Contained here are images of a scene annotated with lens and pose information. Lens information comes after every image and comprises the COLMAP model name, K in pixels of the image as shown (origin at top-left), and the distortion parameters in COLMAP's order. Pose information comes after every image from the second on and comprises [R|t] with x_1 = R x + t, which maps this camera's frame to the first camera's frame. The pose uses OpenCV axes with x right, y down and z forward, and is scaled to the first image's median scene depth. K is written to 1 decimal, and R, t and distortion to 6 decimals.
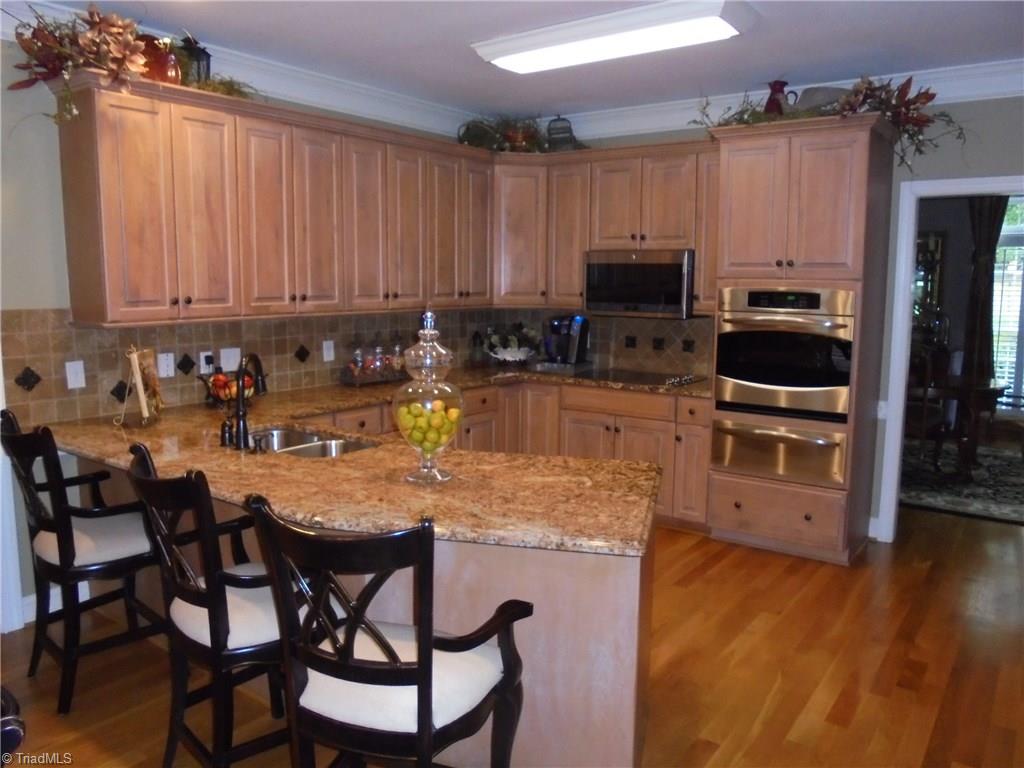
lens RADIAL K [[777.7, 0, 506.3], [0, 777.7, 390.2], [0, 0, 1]] dist [-0.100242, 0.068994]
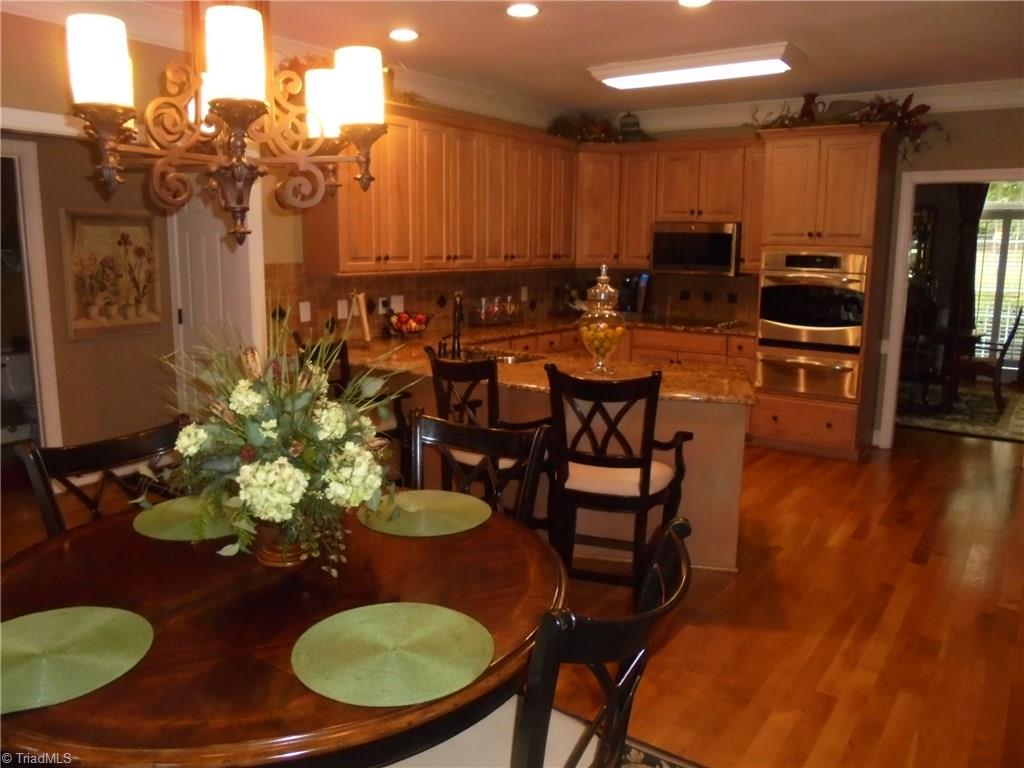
lens RADIAL K [[777.7, 0, 503.4], [0, 777.7, 389.8], [0, 0, 1]] dist [-0.100242, 0.068994]
pose [[0.999968, 0.001983, 0.007795, -0.182198], [-0.002303, 0.999146, 0.041266, 0.050197], [-0.007706, -0.041283, 0.999118, -0.324401]]
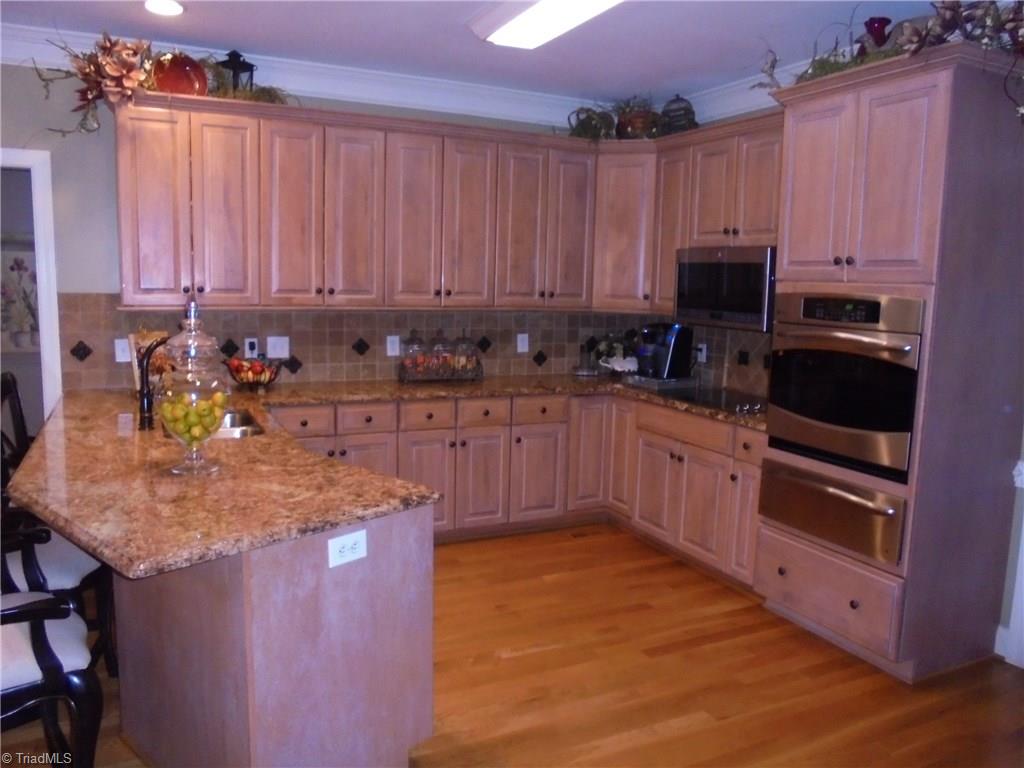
lens RADIAL K [[777.7, 0, 512.7], [0, 777.7, 386.2], [0, 0, 1]] dist [-0.100242, 0.068994]
pose [[0.886557, 0.079361, -0.455761, 0.414045], [-0.085765, 0.996293, 0.006652, -0.020244], [0.454600, 0.033191, 0.890077, 0.187601]]
